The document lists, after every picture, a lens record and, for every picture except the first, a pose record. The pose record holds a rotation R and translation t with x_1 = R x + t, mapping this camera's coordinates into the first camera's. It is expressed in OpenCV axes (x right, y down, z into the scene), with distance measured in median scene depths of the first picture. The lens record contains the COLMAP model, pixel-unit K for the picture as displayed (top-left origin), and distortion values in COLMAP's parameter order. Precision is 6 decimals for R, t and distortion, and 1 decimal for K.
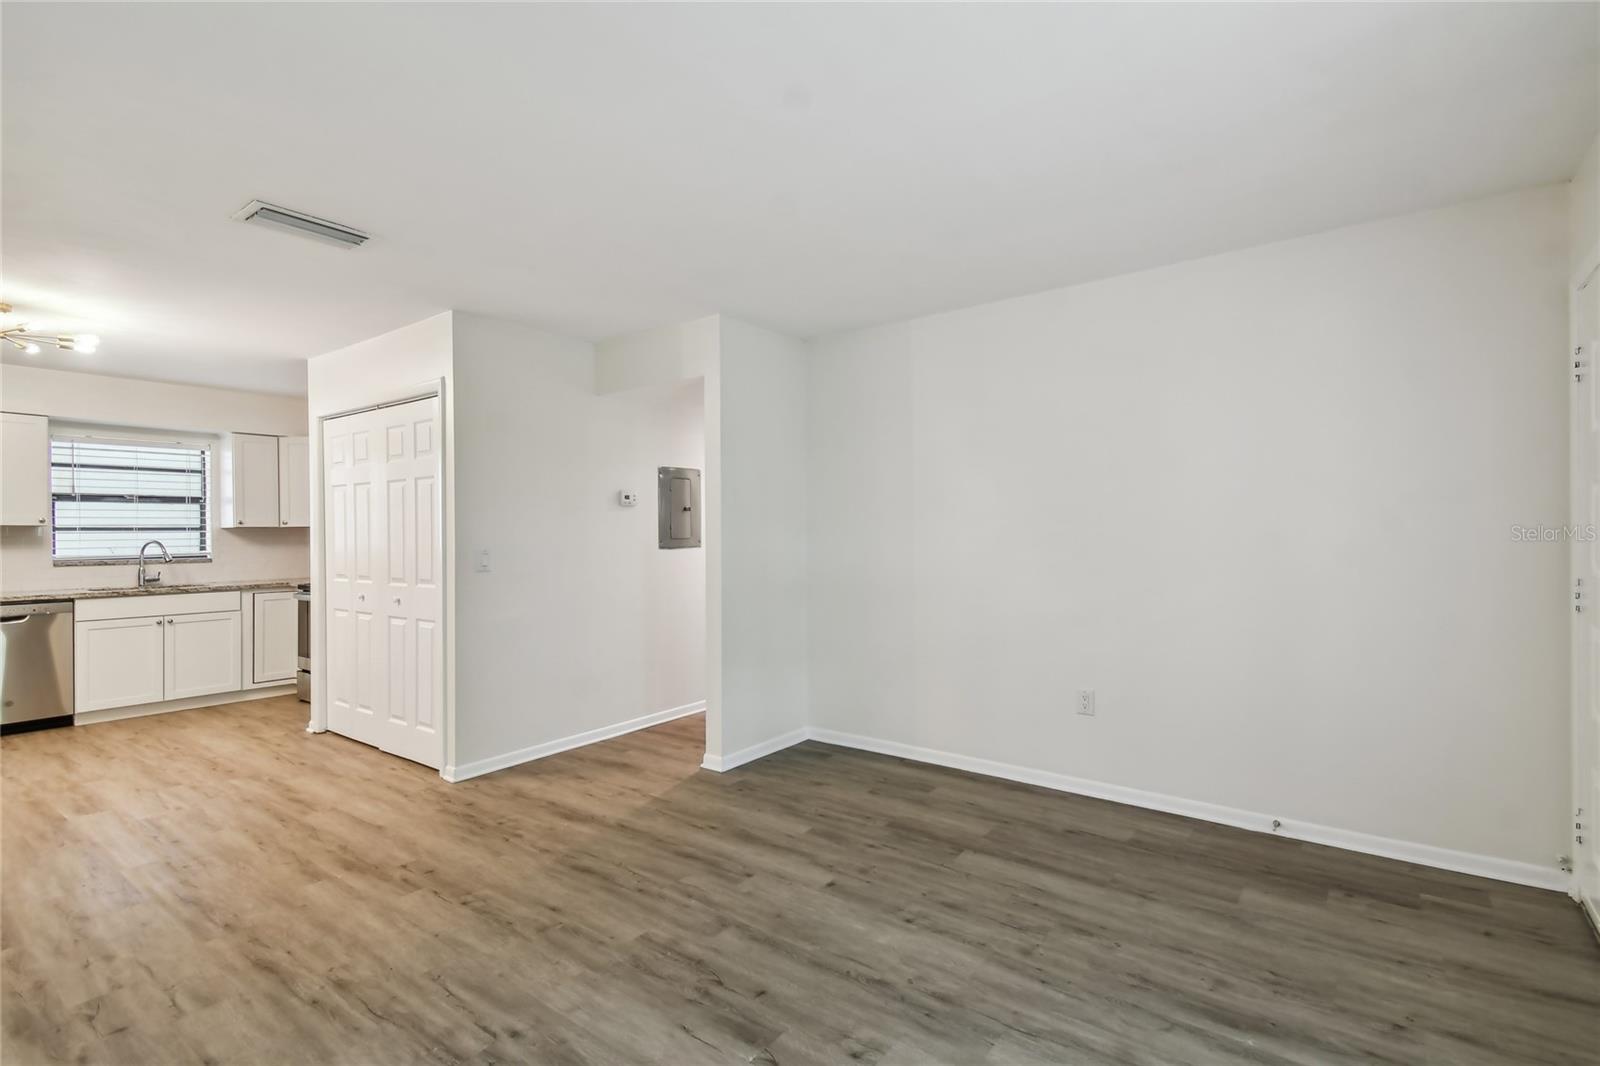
lens RADIAL K [[739.9, 0, 825.2], [0, 739.9, 530.3], [0, 0, 1]] dist [0.056669, -0.027272]
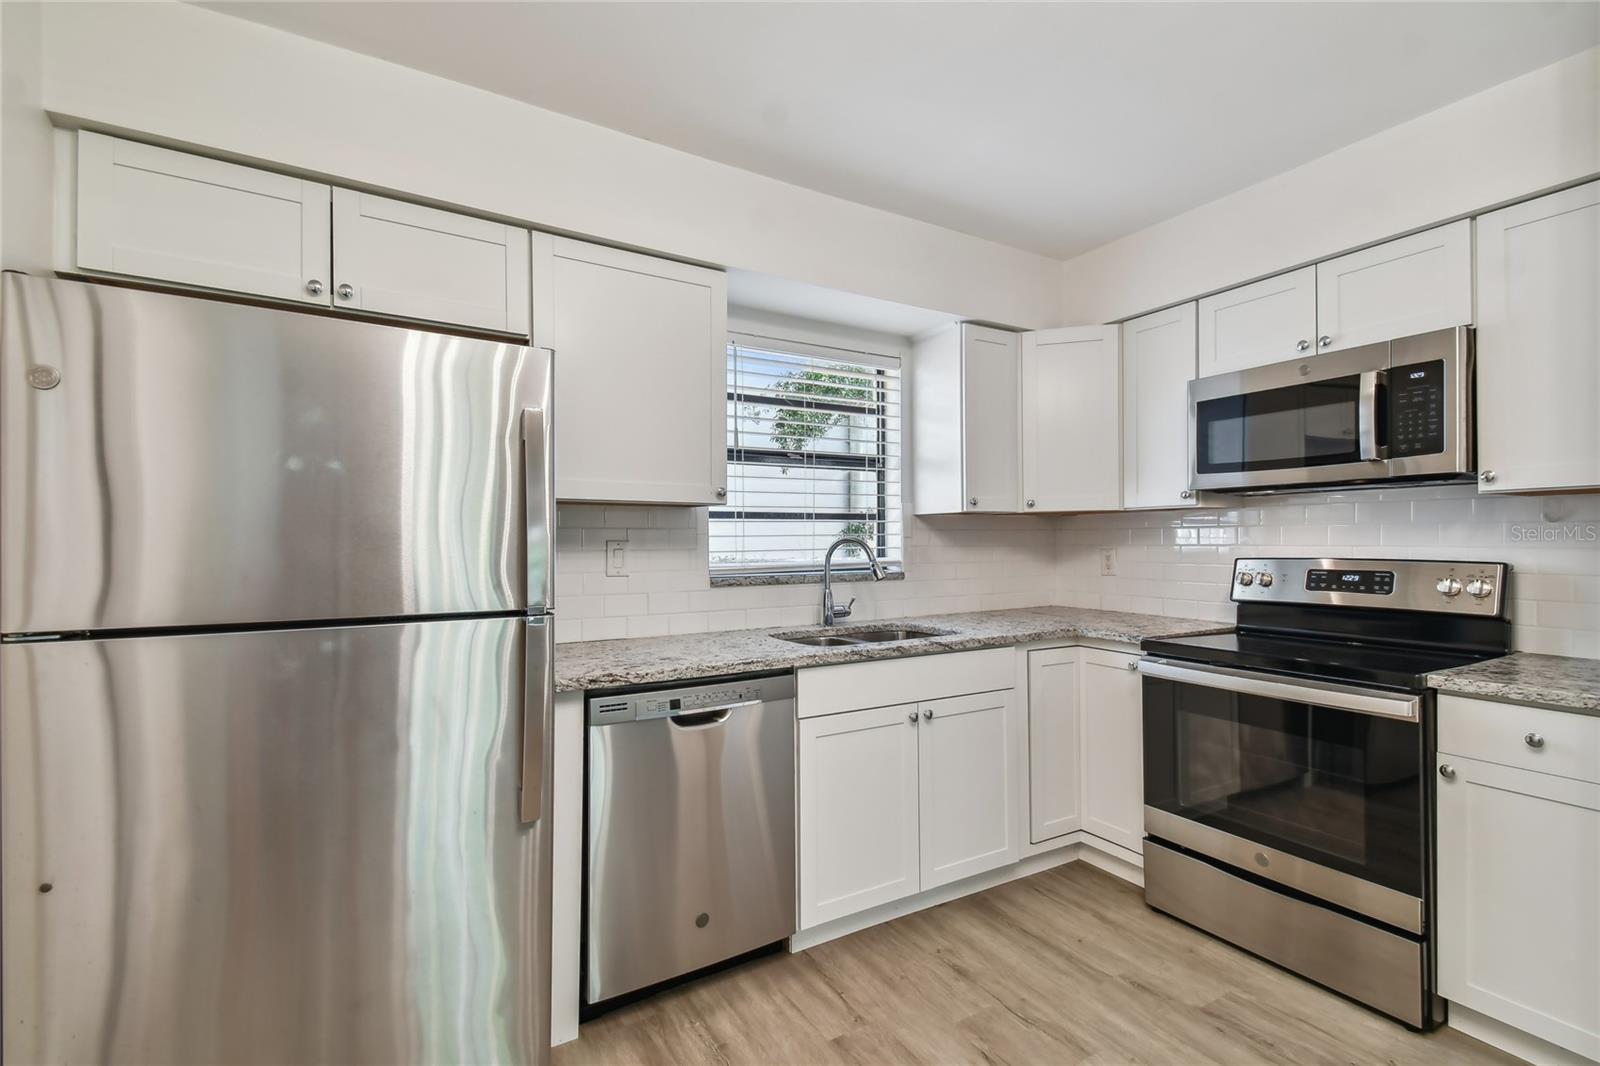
lens RADIAL K [[721.3, 0, 803.4], [0, 721.3, 537.7], [0, 0, 1]] dist [0.054482, -0.026019]
pose [[0.920797, 0.004120, -0.390020, -1.092171], [-0.001794, 0.999978, 0.006328, 0.016375], [0.390038, -0.005127, 0.920785, 0.820877]]
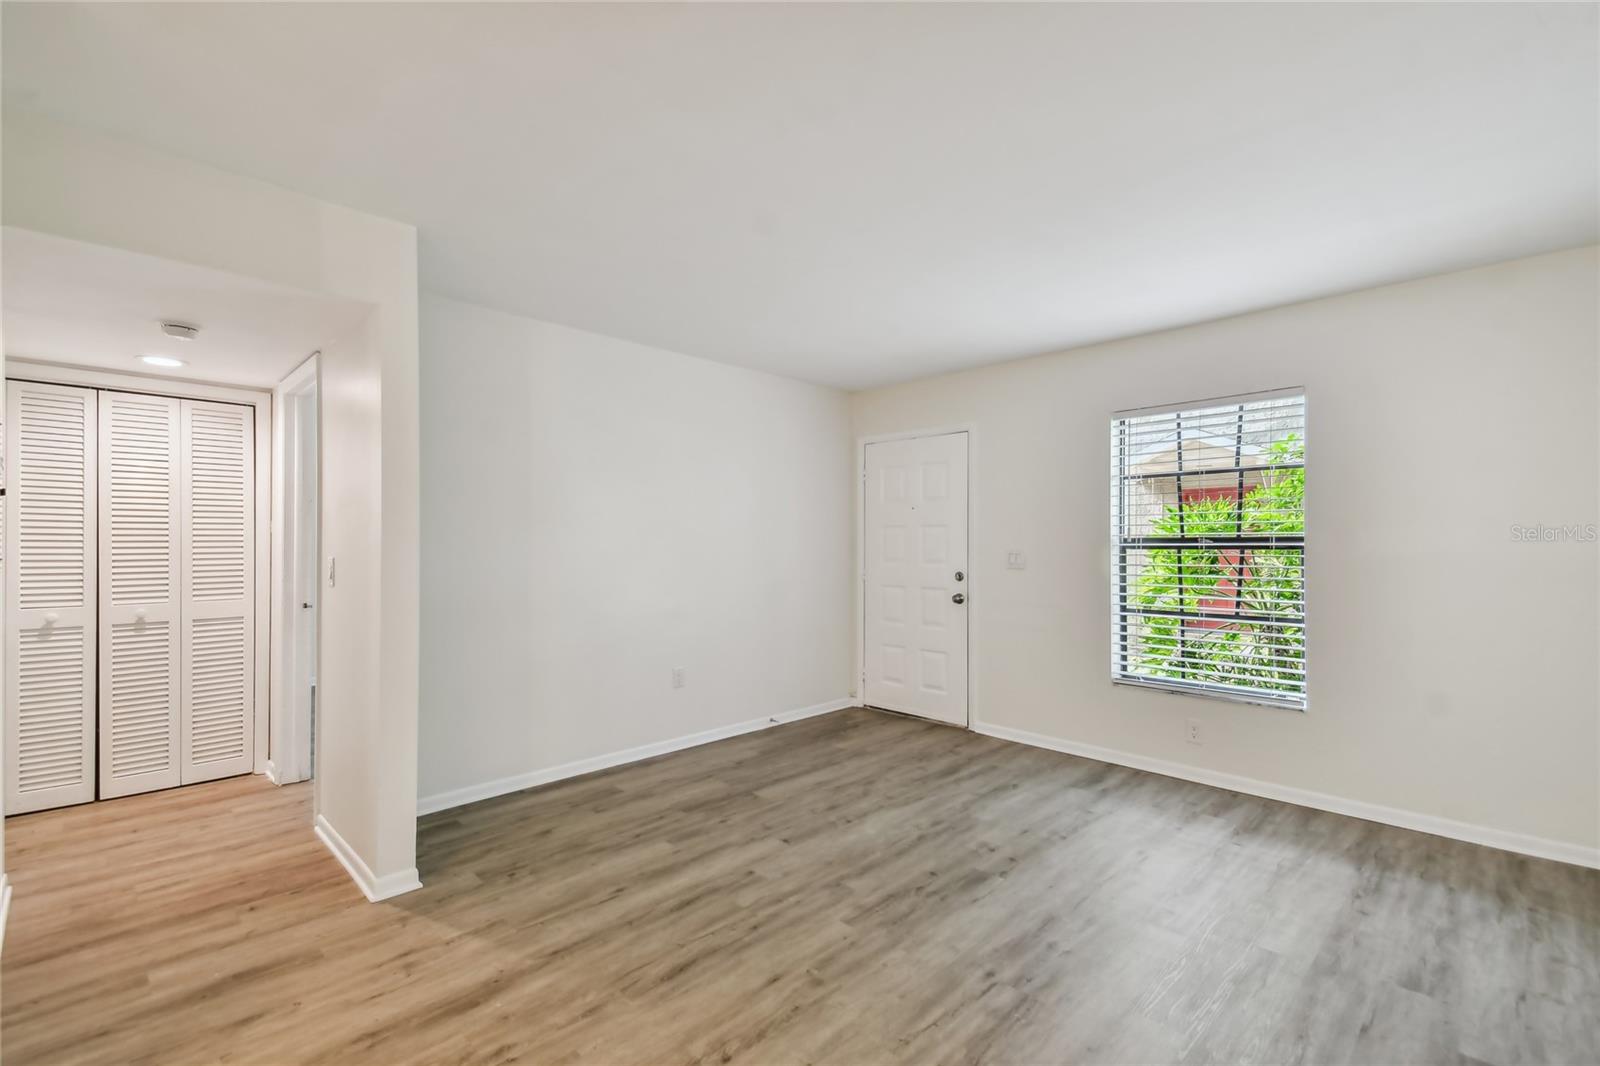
lens RADIAL K [[714.6, 0, 804.4], [0, 714.6, 539.6], [0, 0, 1]] dist [0.050852, -0.023819]
pose [[0.148599, 0.014859, 0.988786, -0.777103], [-0.003580, 0.999889, -0.014488, 0.009963], [-0.988891, -0.001387, 0.148635, 0.557311]]
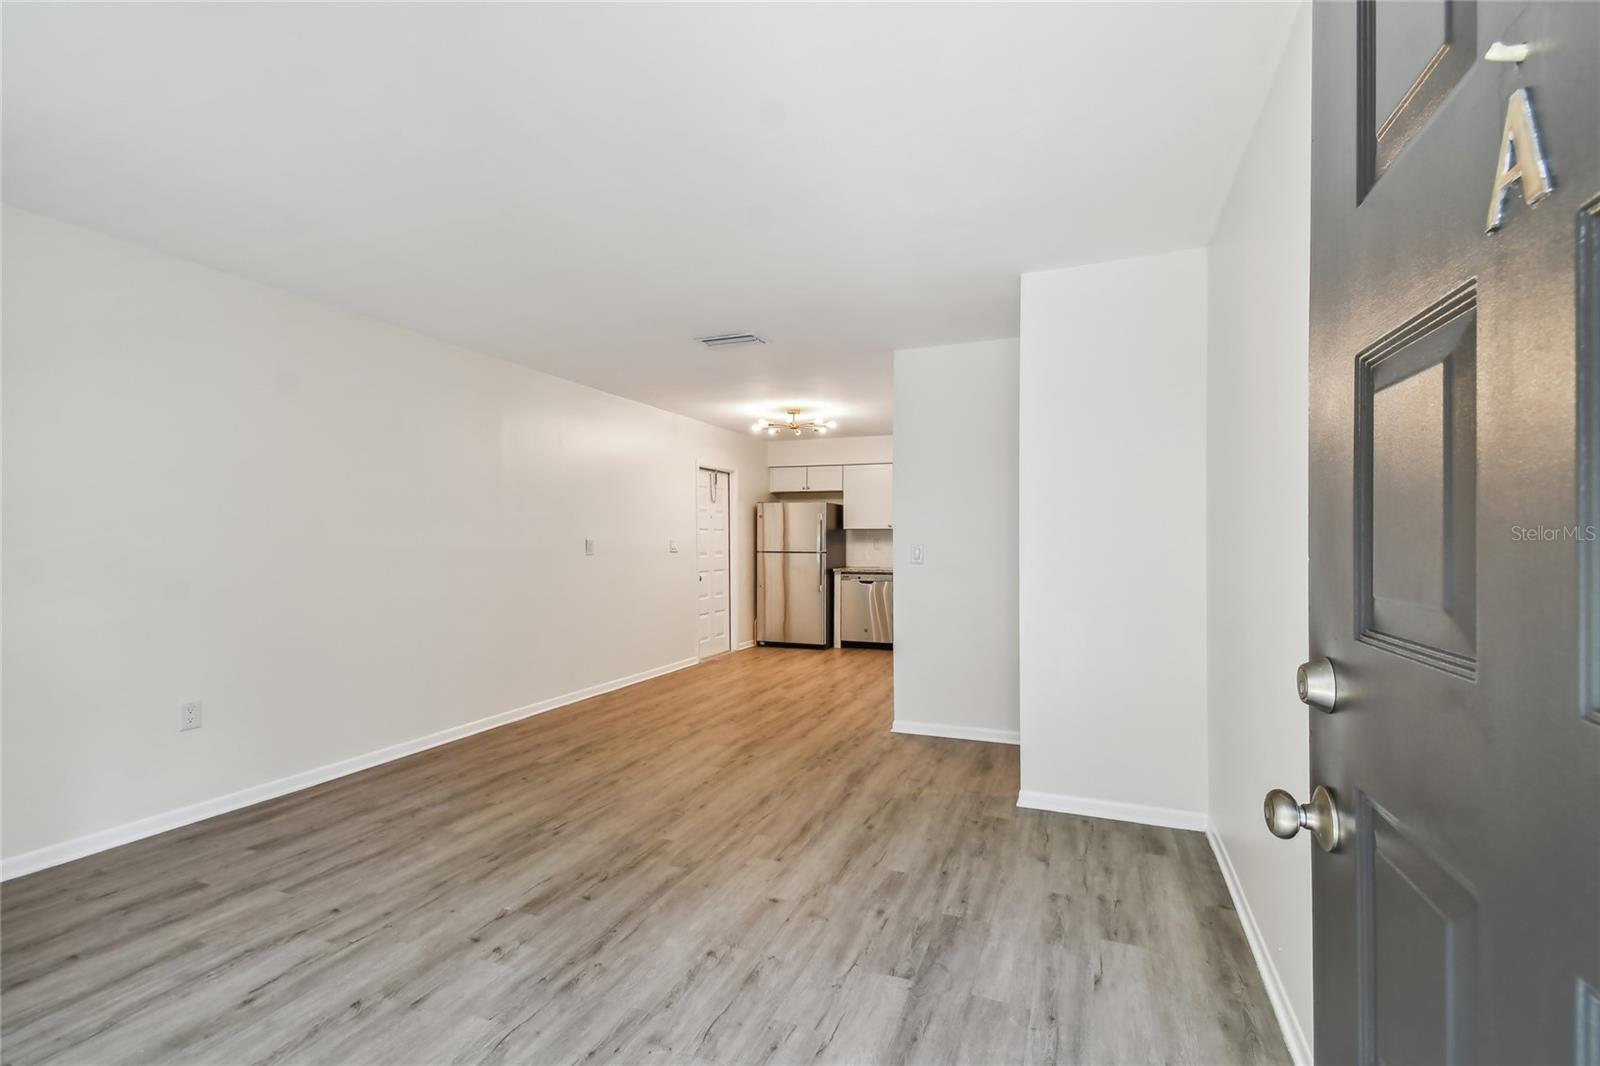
lens RADIAL K [[721.3, 0, 803.4], [0, 721.3, 537.7], [0, 0, 1]] dist [0.054482, -0.026019]
pose [[0.252796, 0.002758, -0.967516, 0.625967], [0.002958, 0.999989, 0.003623, 0.010602], [0.967515, -0.003778, 0.252785, 0.559310]]
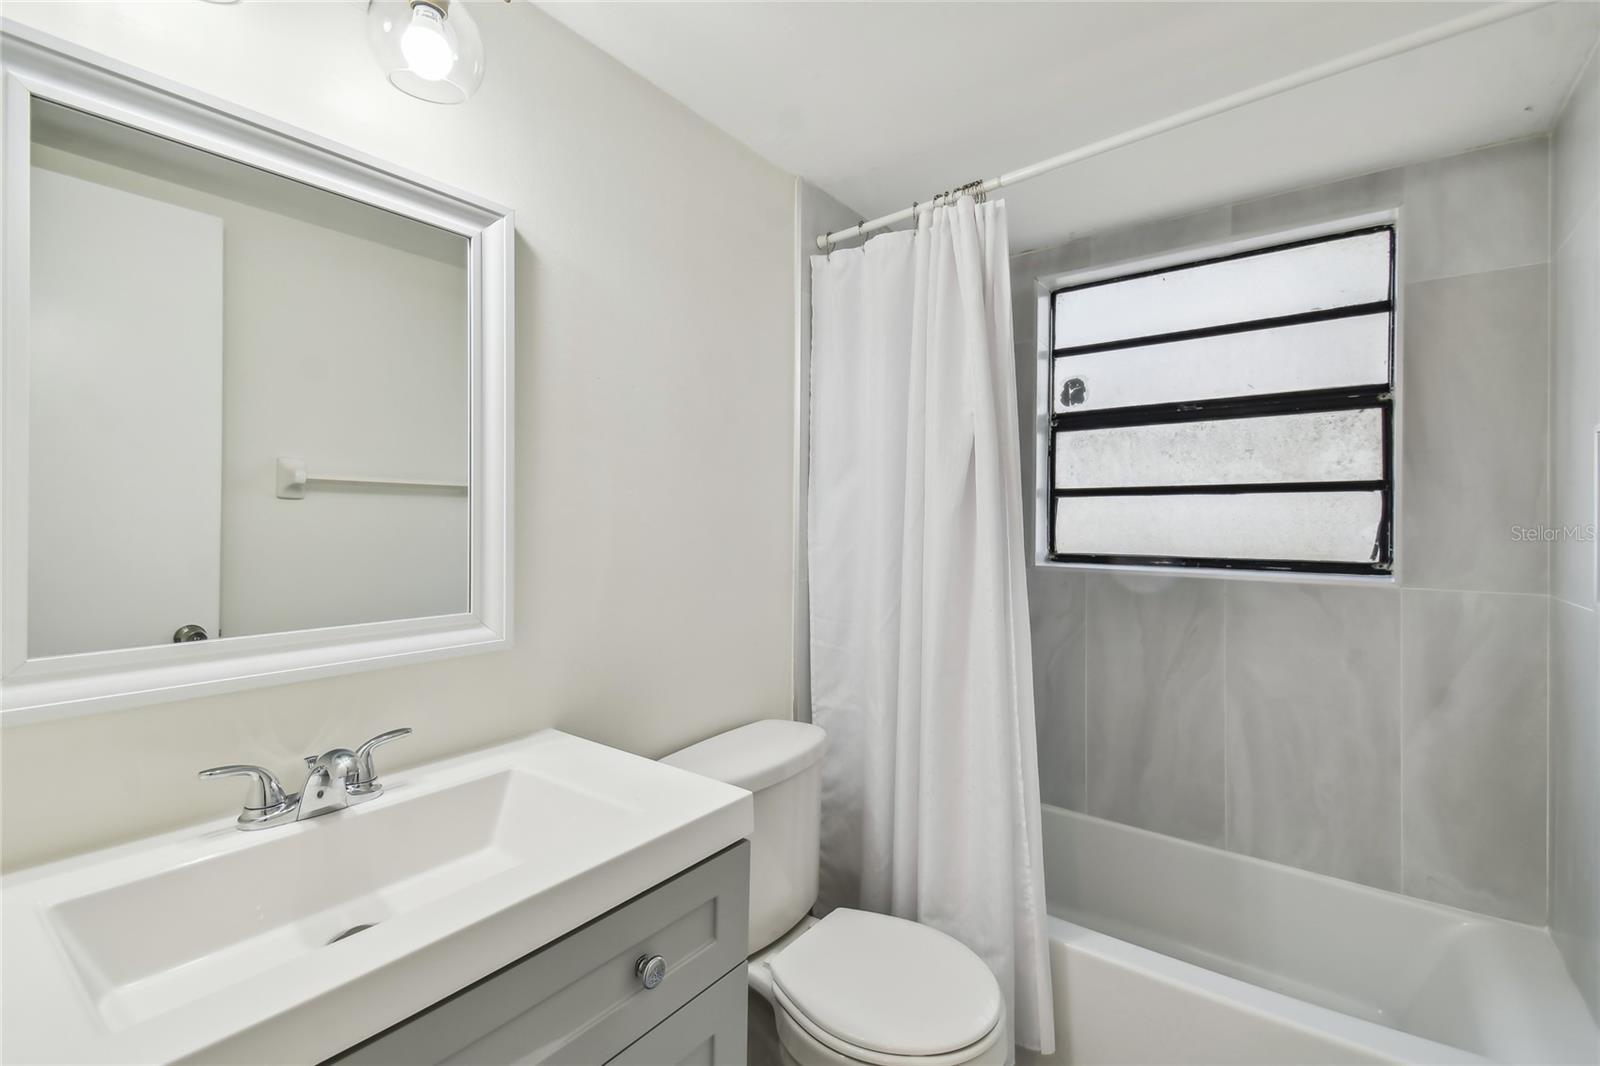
lens RADIAL K [[702.7, 0, 810.8], [0, 702.7, 520.1], [0, 0, 1]] dist [0.050751, -0.021938]
pose [[-0.009582, 0.006048, -0.999936, -0.845731], [0.001891, 0.999980, 0.006030, 0.017411], [0.999952, -0.001833, -0.009593, 1.241994]]
